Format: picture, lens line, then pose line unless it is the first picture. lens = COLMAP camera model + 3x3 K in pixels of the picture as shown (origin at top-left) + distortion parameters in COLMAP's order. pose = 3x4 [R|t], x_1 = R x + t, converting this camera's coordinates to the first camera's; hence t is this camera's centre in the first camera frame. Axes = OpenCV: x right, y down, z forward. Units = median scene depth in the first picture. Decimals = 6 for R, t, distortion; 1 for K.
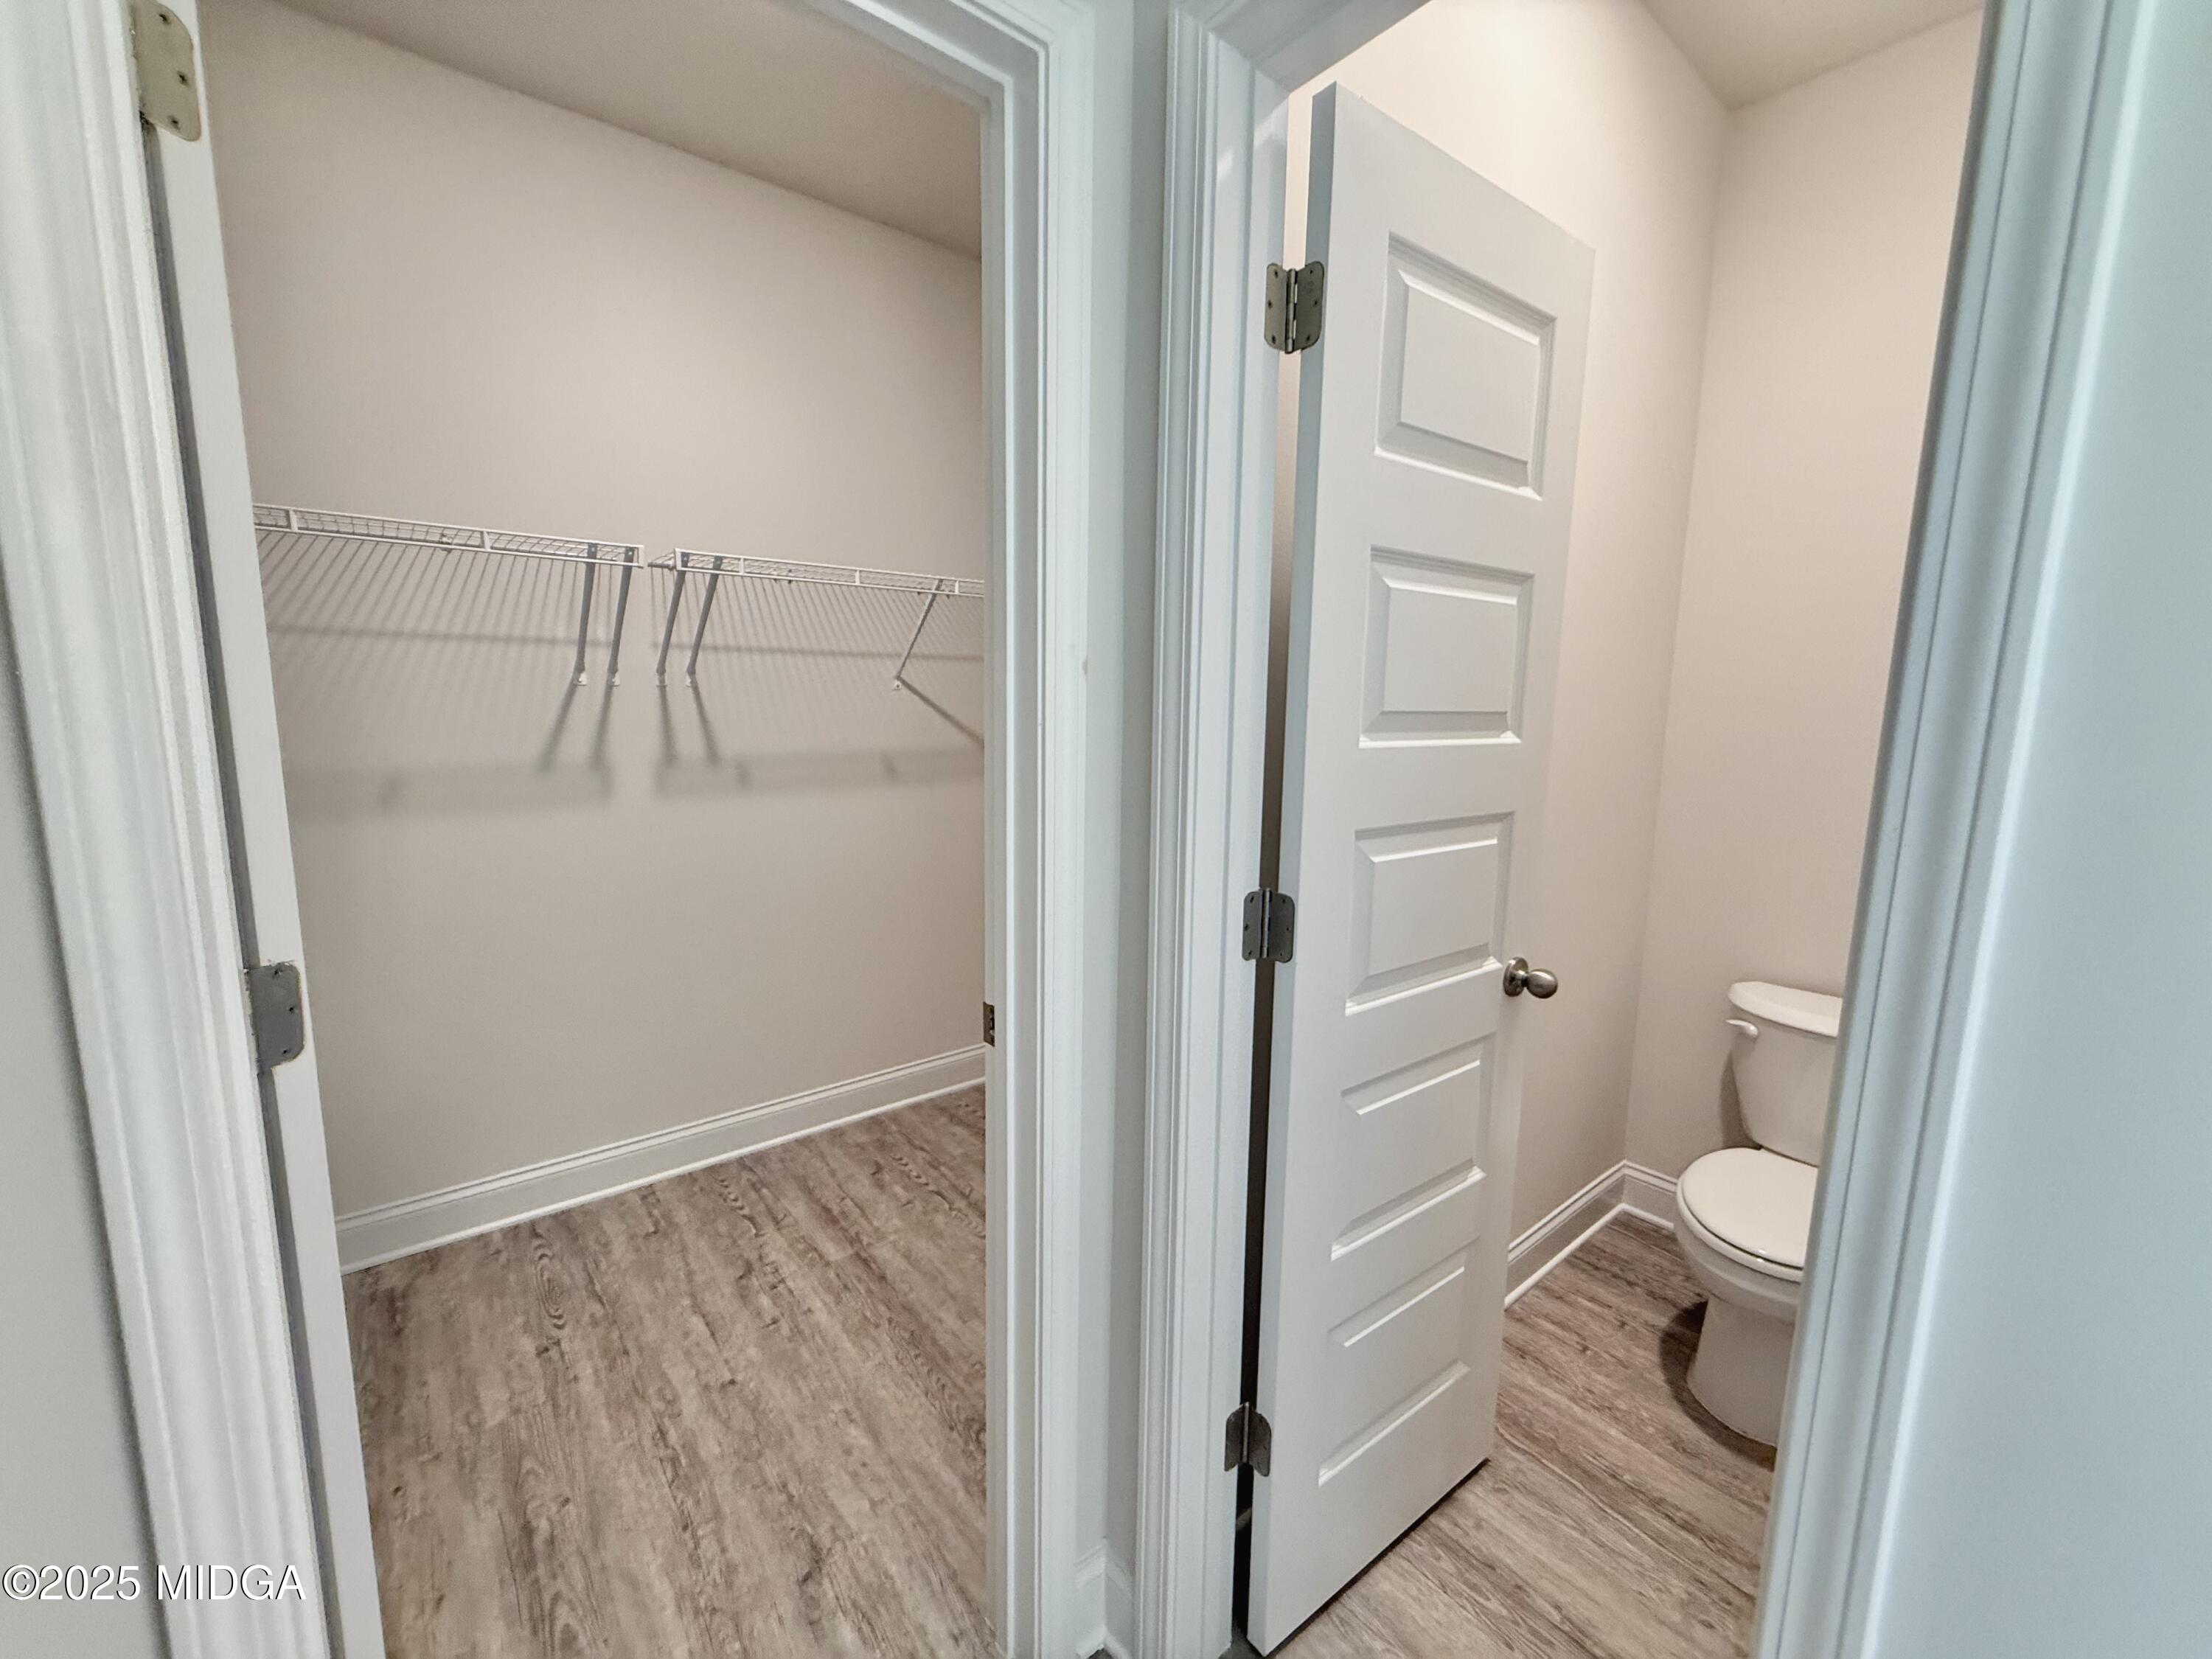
lens RADIAL K [[876.8, 0, 1097.5], [0, 876.8, 822.3], [0, 0, 1]] dist [-0.000367, 0.000075]
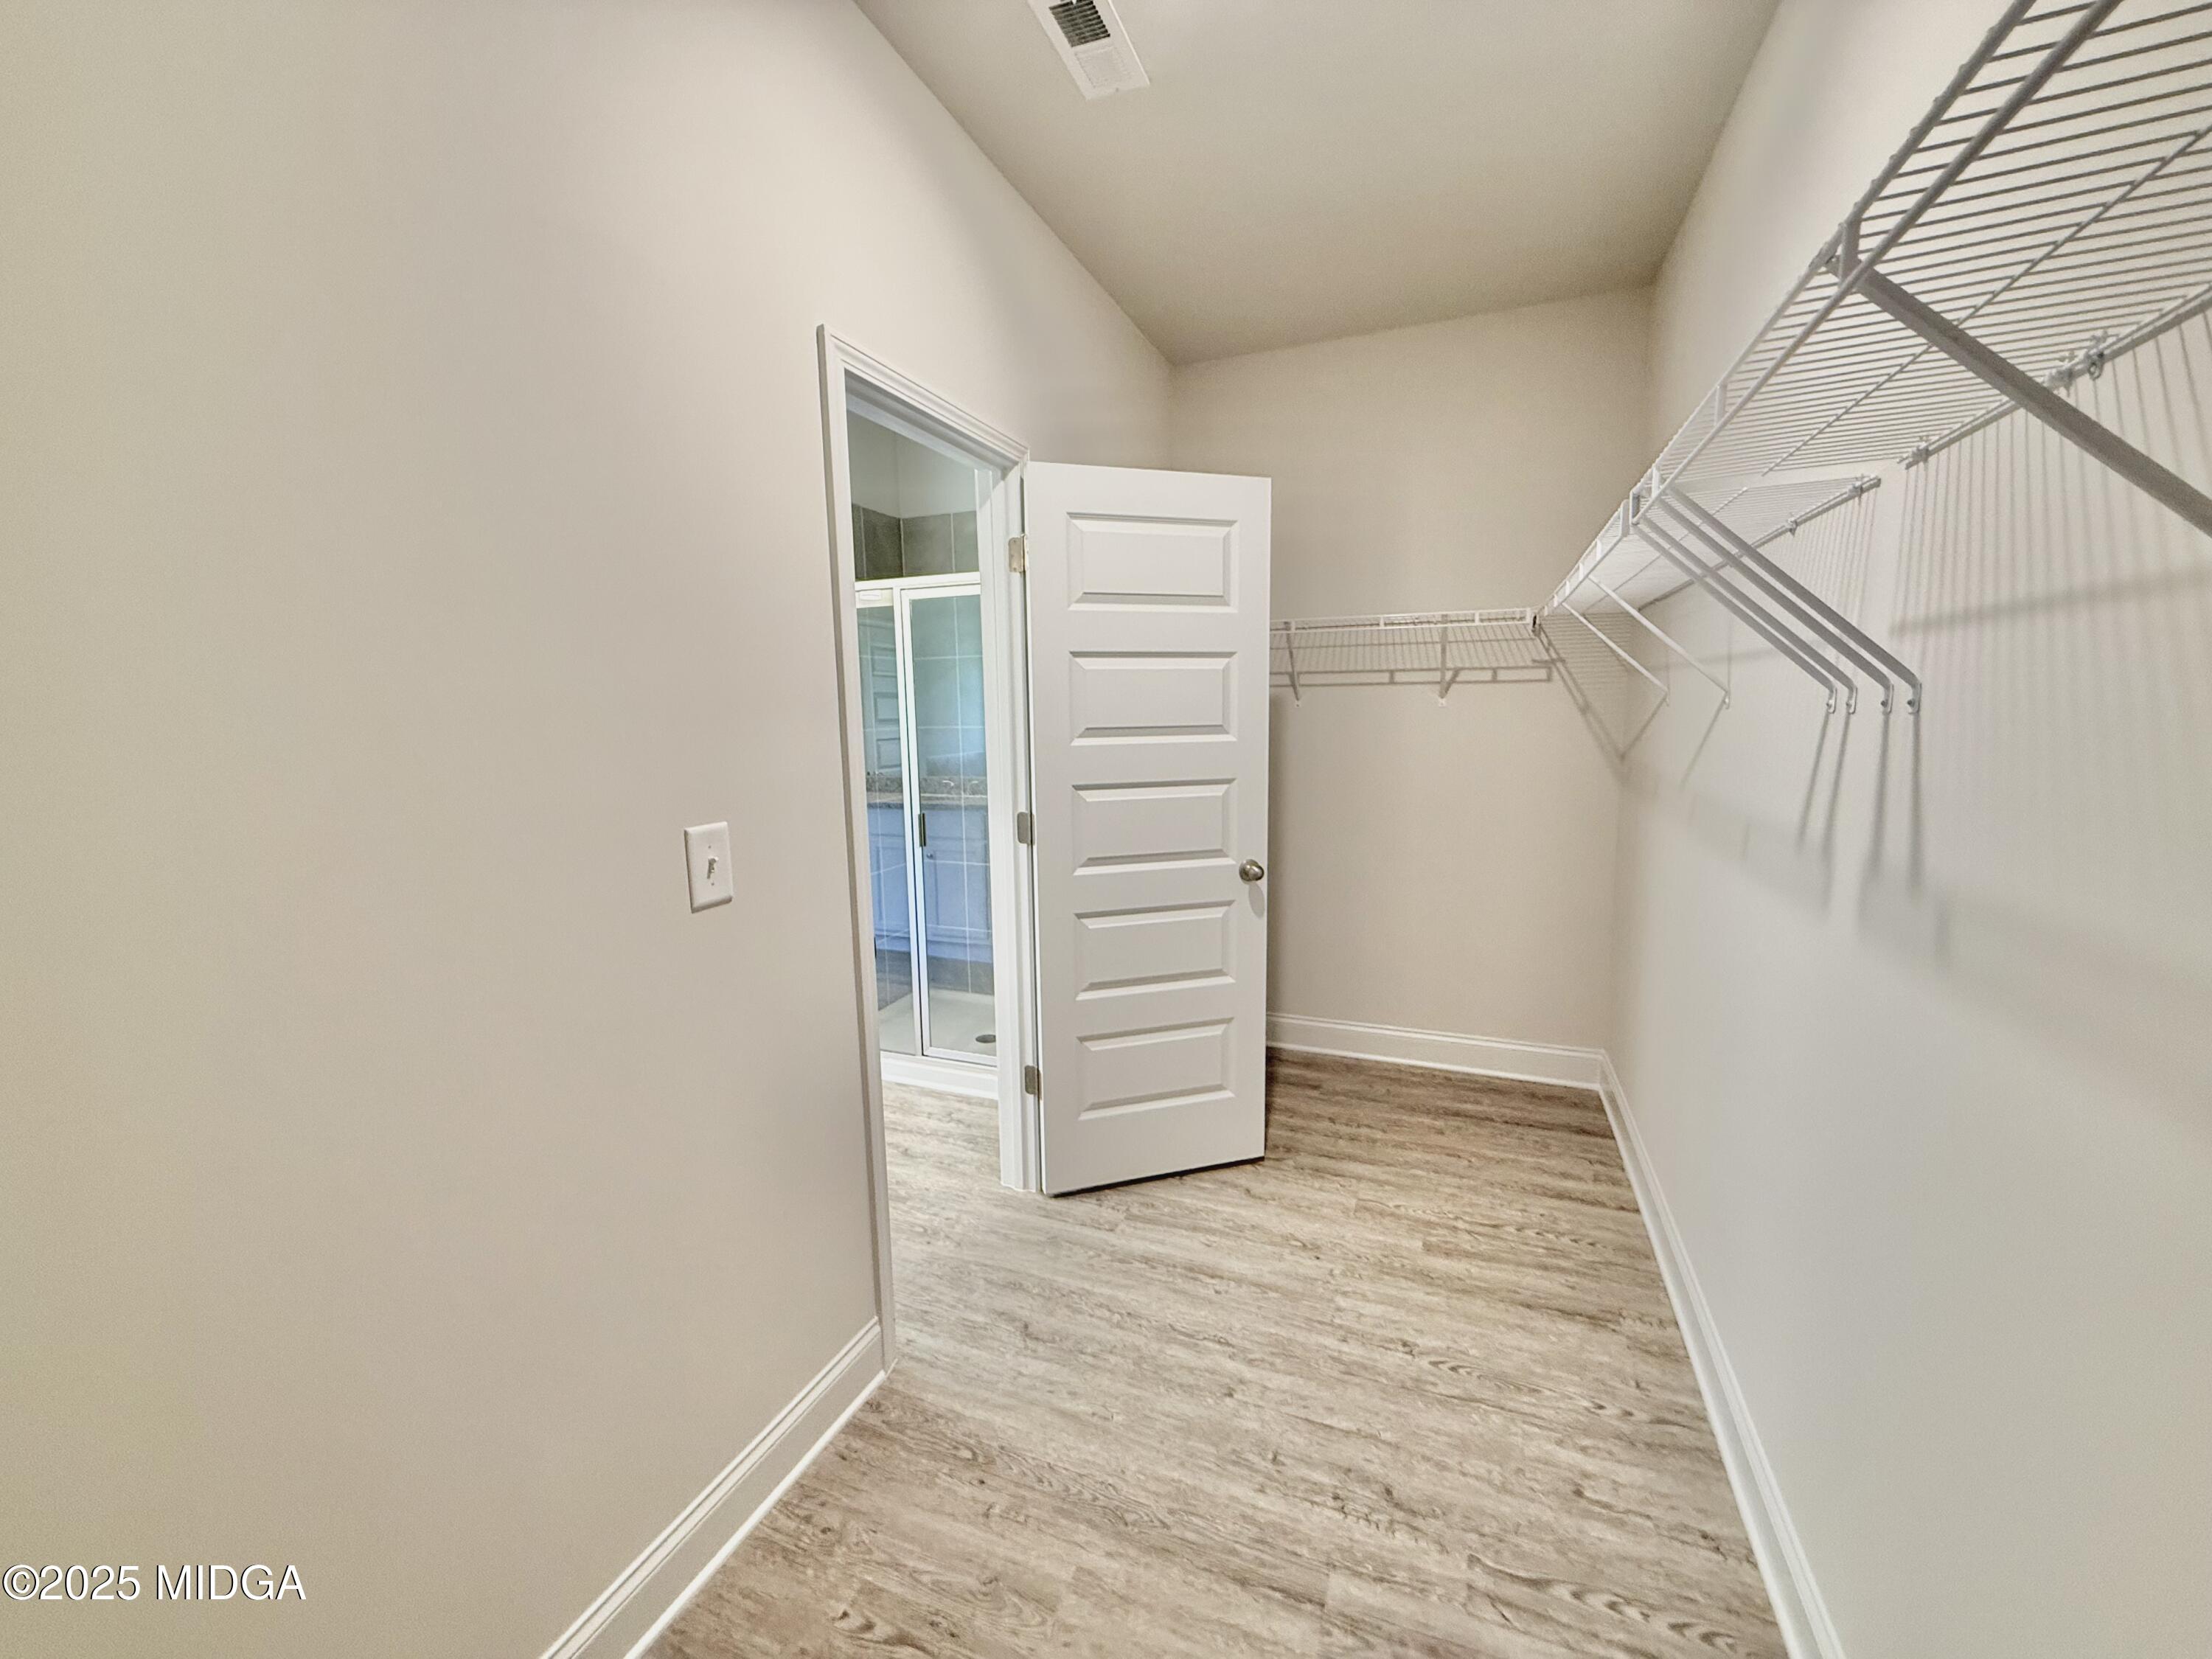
lens RADIAL K [[876.8, 0, 1107.3], [0, 876.8, 815.3], [0, 0, 1]] dist [-0.000367, 0.000075]
pose [[-0.868303, 0.063851, -0.491908, 0.159648], [-0.062557, 0.969667, 0.236290, -0.240012], [0.492074, 0.235943, -0.837970, 1.514035]]
